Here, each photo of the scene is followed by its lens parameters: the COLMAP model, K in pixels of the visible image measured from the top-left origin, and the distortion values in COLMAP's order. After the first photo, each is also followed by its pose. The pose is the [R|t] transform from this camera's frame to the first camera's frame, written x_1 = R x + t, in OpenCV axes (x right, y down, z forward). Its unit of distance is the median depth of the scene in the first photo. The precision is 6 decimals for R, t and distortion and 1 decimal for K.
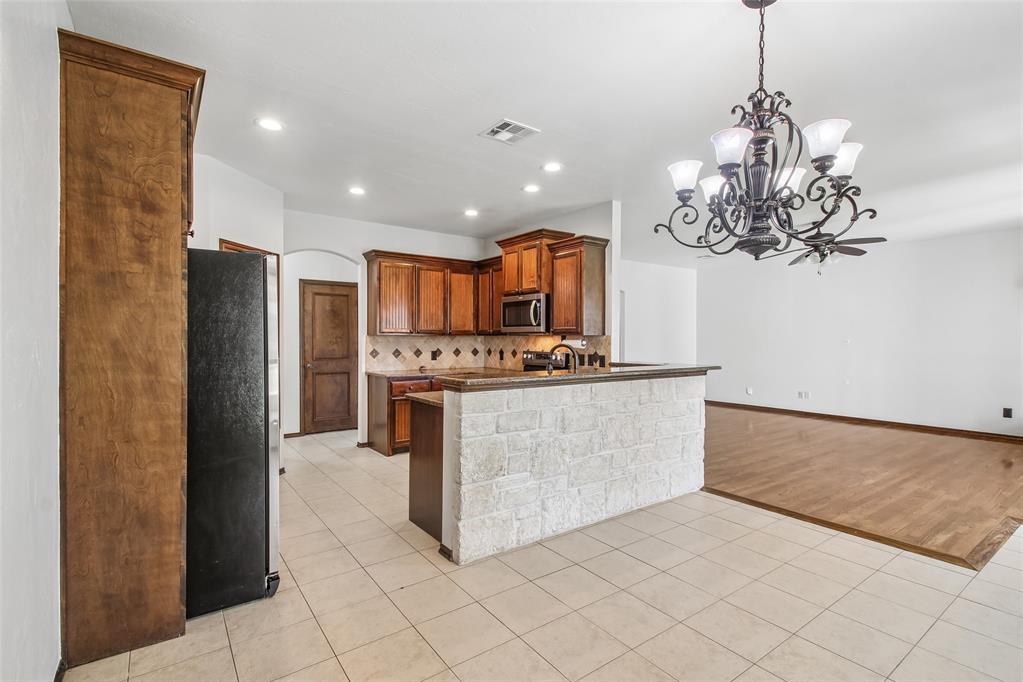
lens RADIAL K [[477.9, 0, 504.9], [0, 477.9, 342.1], [0, 0, 1]] dist [0.020378, -0.016511]
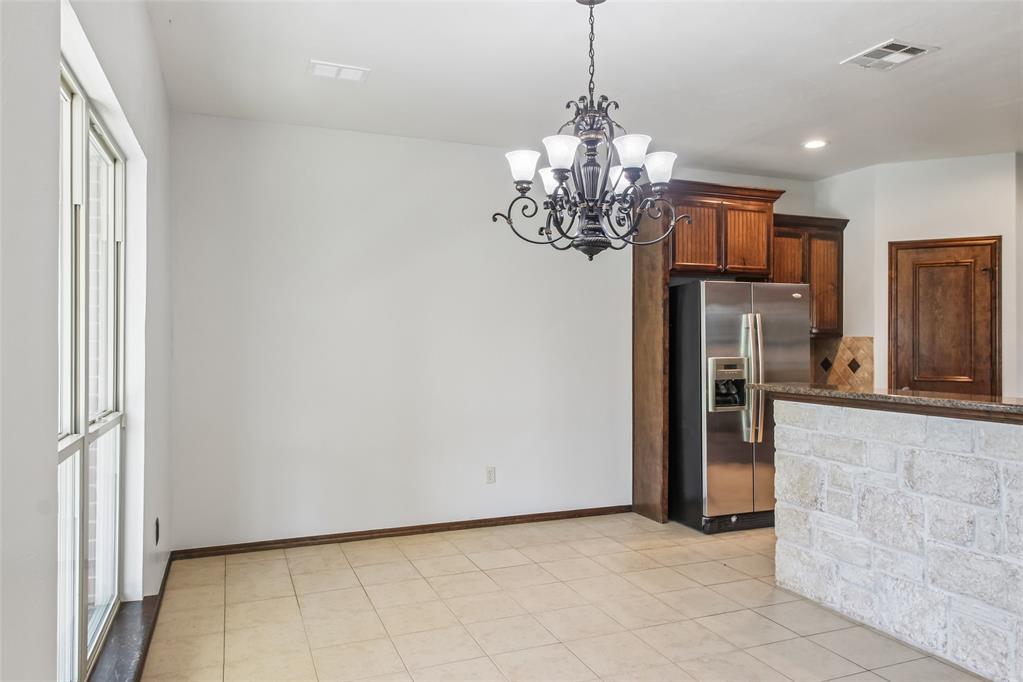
lens RADIAL K [[700.7, 0, 511.5], [0, 700.7, 341.0], [0, 0, 1]] dist [0.002209, 0.000830]
pose [[-0.244555, -0.006082, -0.969616, 1.599791], [-0.006422, 0.999969, -0.004653, 0.001131], [0.969614, 0.005089, -0.244586, 0.976612]]
